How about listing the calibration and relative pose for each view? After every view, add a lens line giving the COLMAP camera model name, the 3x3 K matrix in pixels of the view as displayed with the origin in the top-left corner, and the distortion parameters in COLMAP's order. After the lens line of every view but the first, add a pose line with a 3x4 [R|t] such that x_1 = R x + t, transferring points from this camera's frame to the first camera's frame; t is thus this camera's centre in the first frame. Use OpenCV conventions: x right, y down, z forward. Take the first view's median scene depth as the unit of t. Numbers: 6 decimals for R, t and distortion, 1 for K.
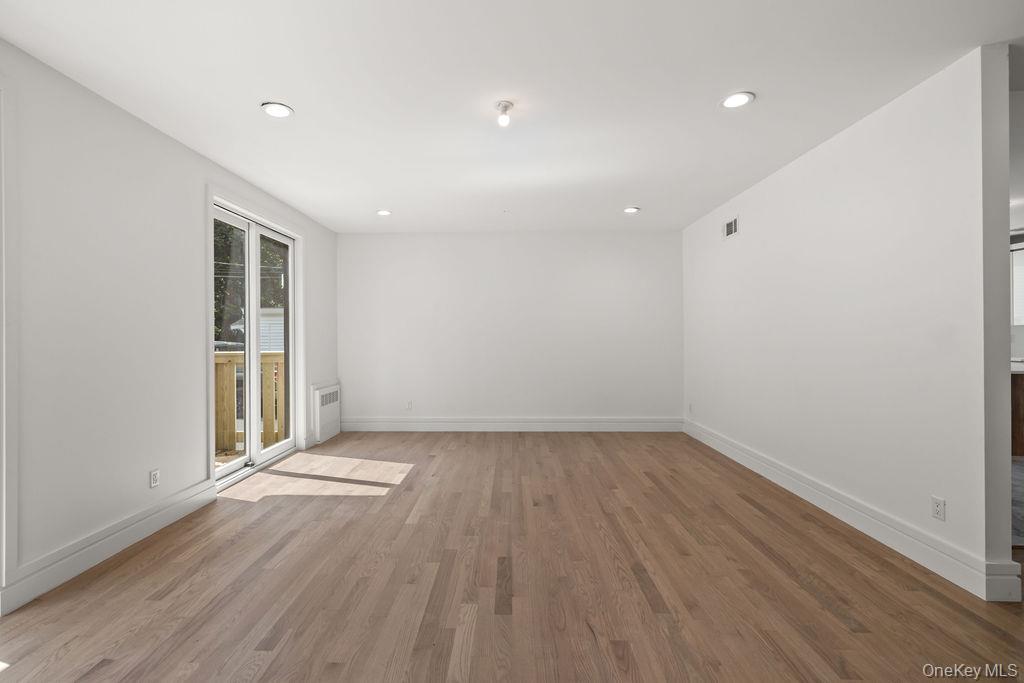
lens RADIAL K [[435.6, 0, 505.8], [0, 435.6, 334.8], [0, 0, 1]] dist [0.001246, -0.000140]
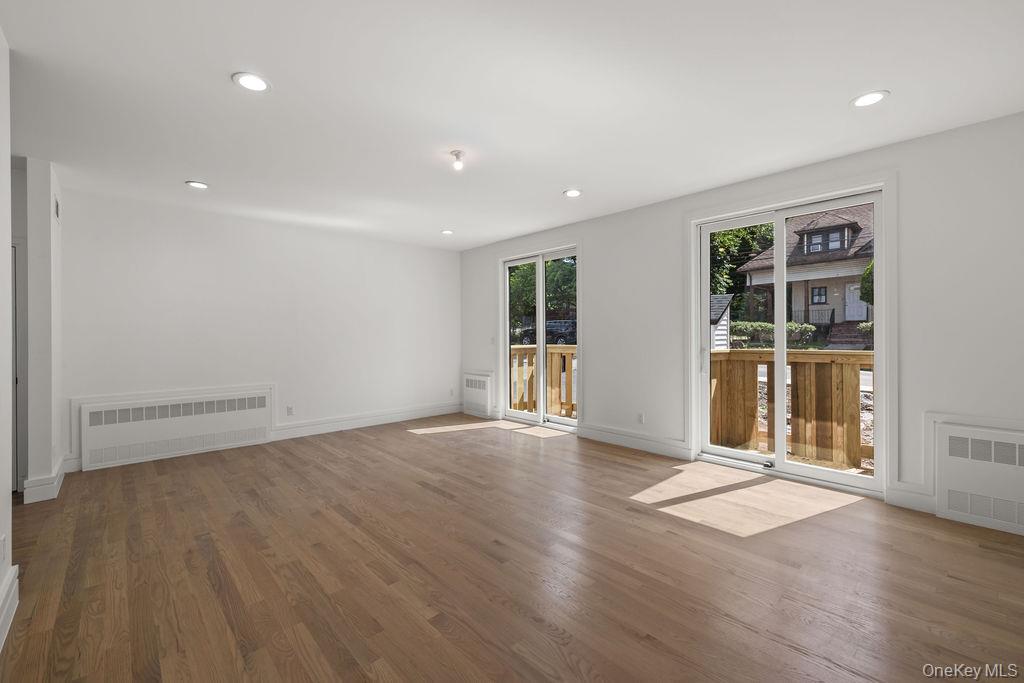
lens RADIAL K [[435.6, 0, 505.8], [0, 435.6, 334.8], [0, 0, 1]] dist [0.001246, -0.000140]
pose [[-0.733649, 0.010012, -0.679455, 0.608804], [0.010598, 0.999938, 0.003292, -0.001635], [0.679446, -0.004786, -0.733710, 1.614012]]
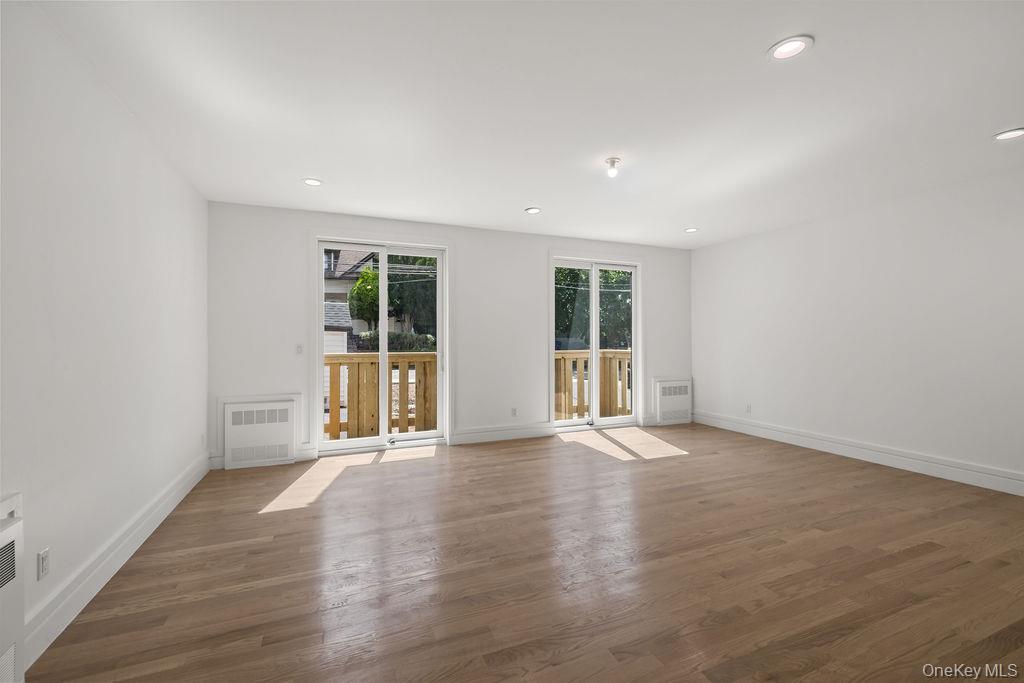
lens RADIAL K [[435.6, 0, 505.8], [0, 435.6, 334.8], [0, 0, 1]] dist [0.001246, -0.000140]
pose [[0.400336, -0.005641, -0.916351, 0.836674], [0.001750, 0.999984, -0.005391, -0.005185], [0.916367, 0.000555, 0.400339, 0.155508]]
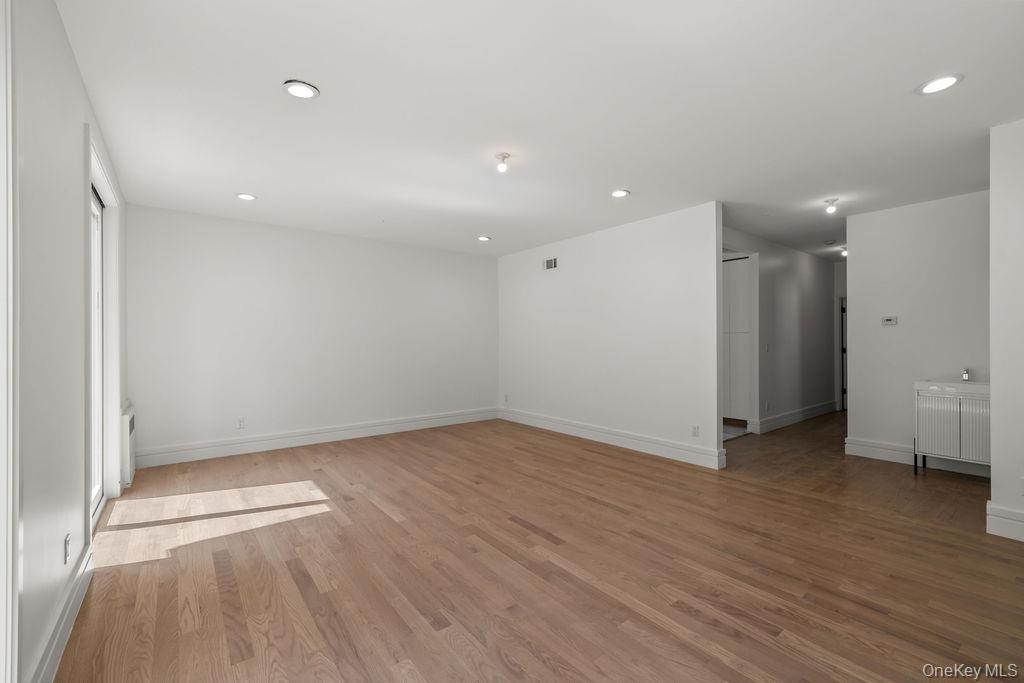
lens RADIAL K [[426.4, 0, 517.4], [0, 426.4, 341.0], [0, 0, 1]] dist [-0.000276, -0.000025]
pose [[0.771164, 0.001890, 0.636634, -0.591760], [-0.002115, 0.999998, -0.000406, 0.000961], [-0.636633, -0.001034, 0.771166, 0.029721]]
